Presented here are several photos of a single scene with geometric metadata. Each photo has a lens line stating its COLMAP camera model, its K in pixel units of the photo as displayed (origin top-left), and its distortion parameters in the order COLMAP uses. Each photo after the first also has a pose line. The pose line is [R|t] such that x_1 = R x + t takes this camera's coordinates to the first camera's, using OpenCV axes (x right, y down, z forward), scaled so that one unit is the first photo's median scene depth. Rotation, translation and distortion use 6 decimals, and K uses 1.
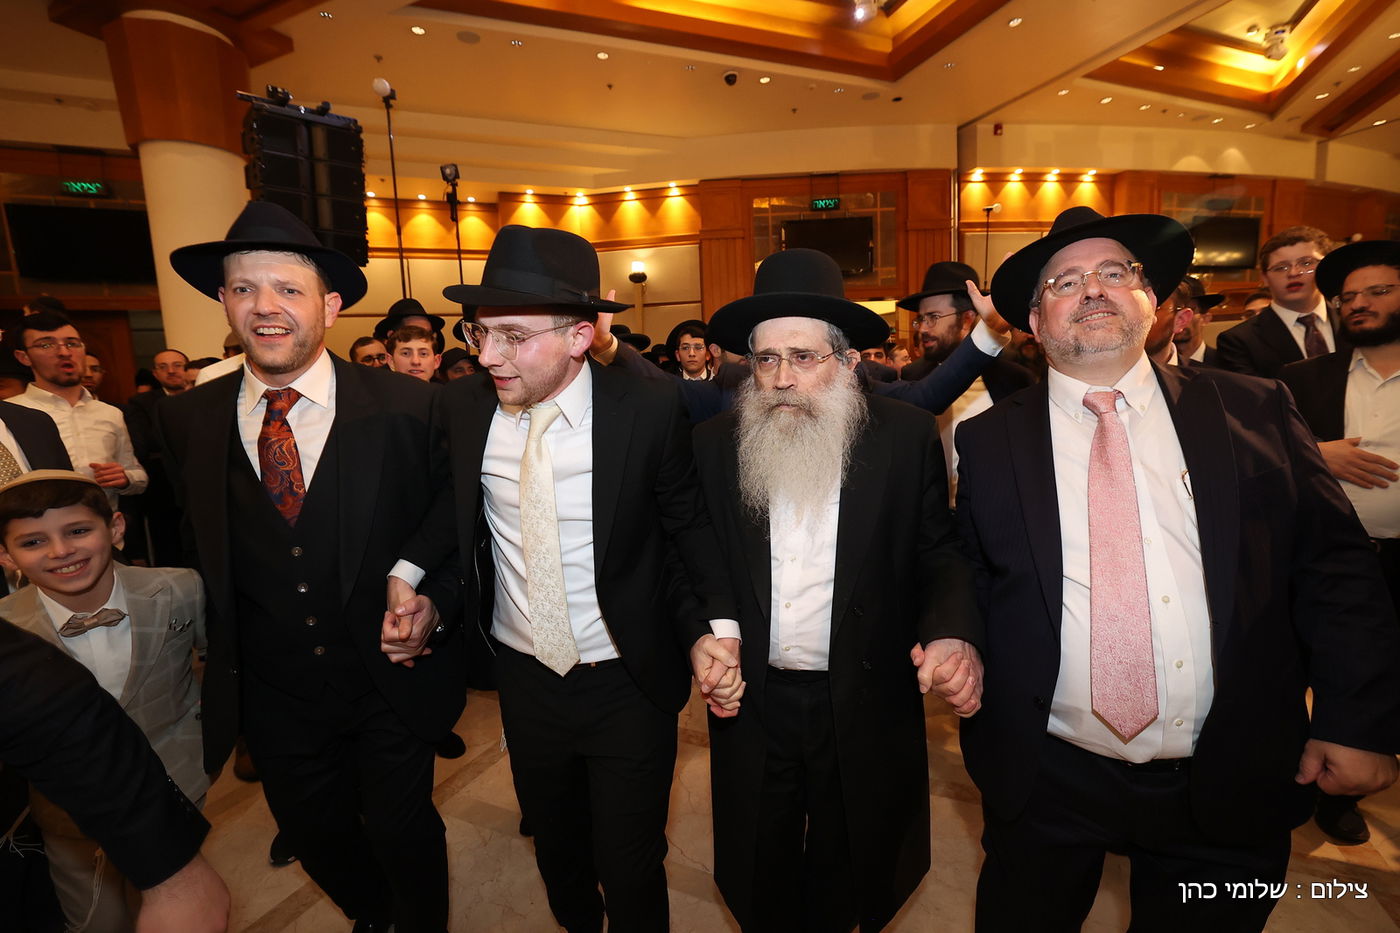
lens RADIAL K [[629.7, 0, 705.1], [0, 629.7, 469.1], [0, 0, 1]] dist [-0.027038, 0.009925]
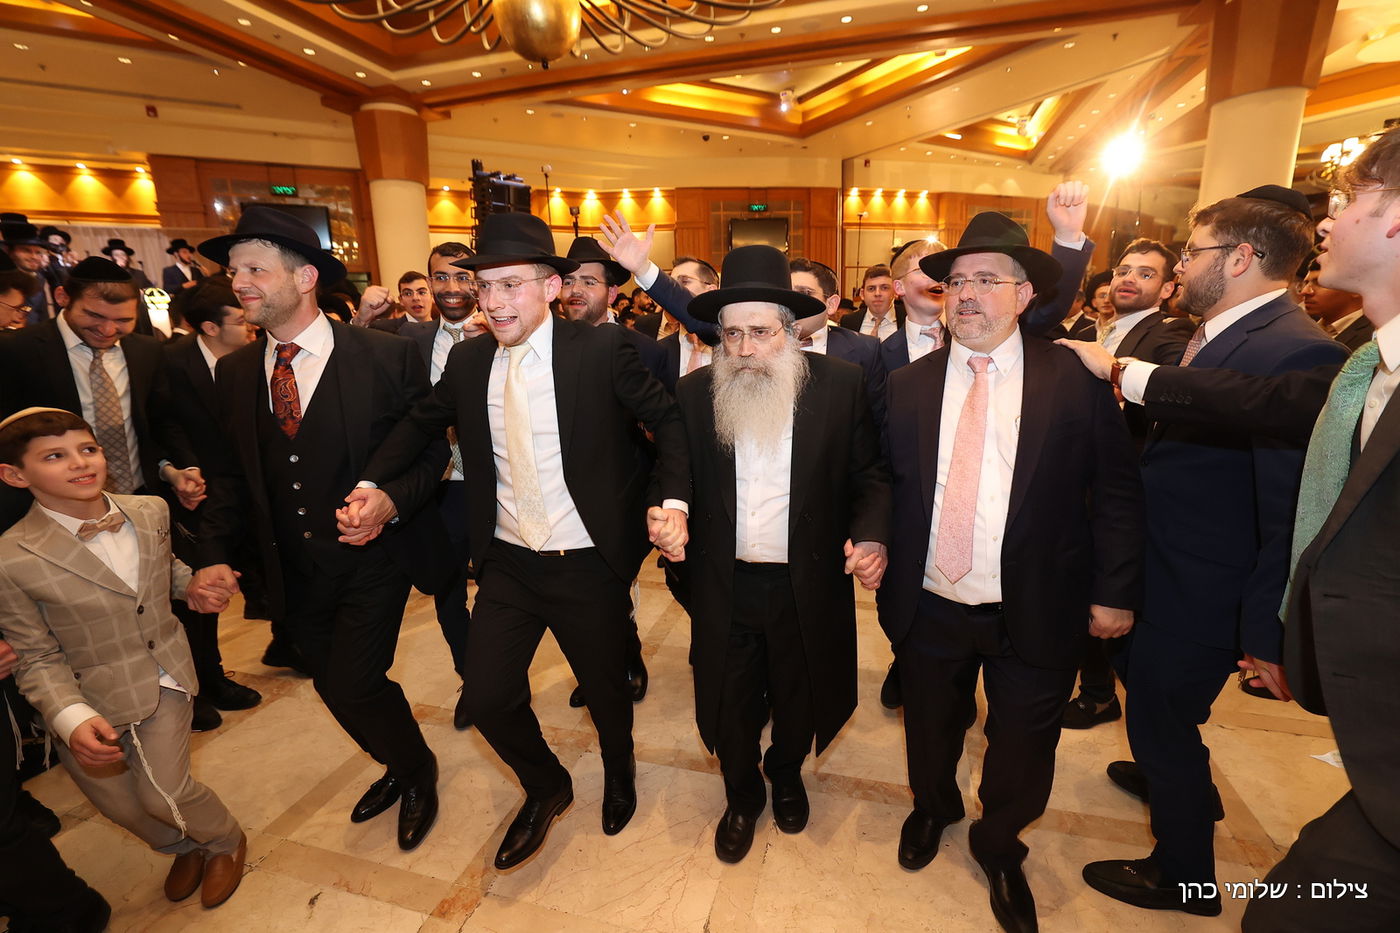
lens RADIAL K [[629.7, 0, 704.2], [0, 629.7, 445.0], [0, 0, 1]] dist [-0.027038, 0.009925]
pose [[0.988619, -0.013558, 0.149830, -0.170468], [0.004235, 0.998044, 0.062366, 0.055251], [-0.150383, -0.061022, 0.986743, -0.511214]]
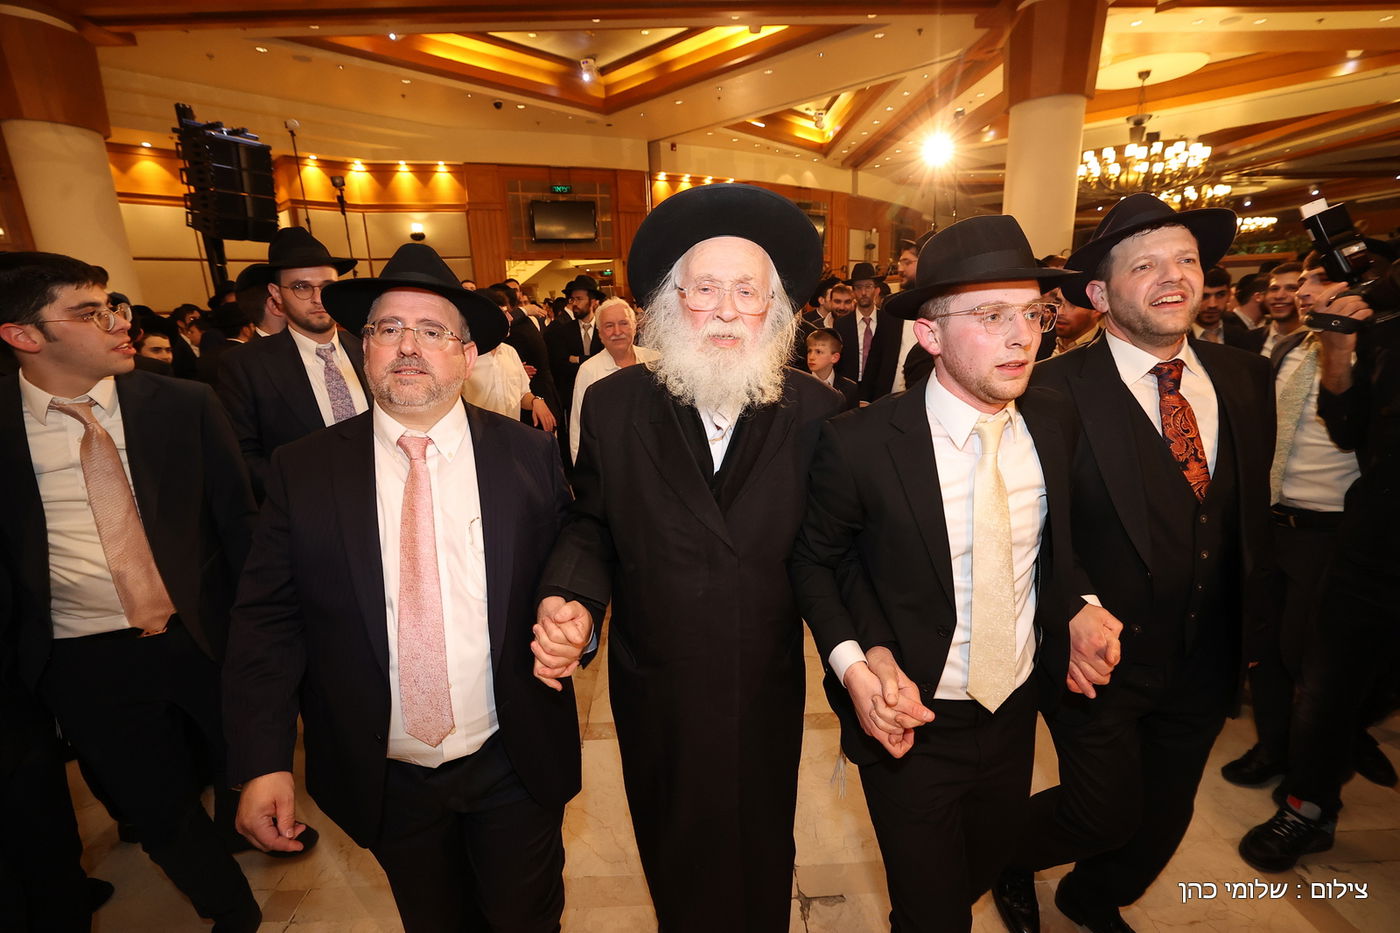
lens RADIAL K [[629.7, 0, 705.1], [0, 629.7, 453.6], [0, 0, 1]] dist [-0.027038, 0.009925]
pose [[0.895407, -0.093553, 0.435309, -0.177861], [0.054084, 0.993290, 0.102222, 0.033067], [-0.441951, -0.067987, 0.894459, -0.413466]]
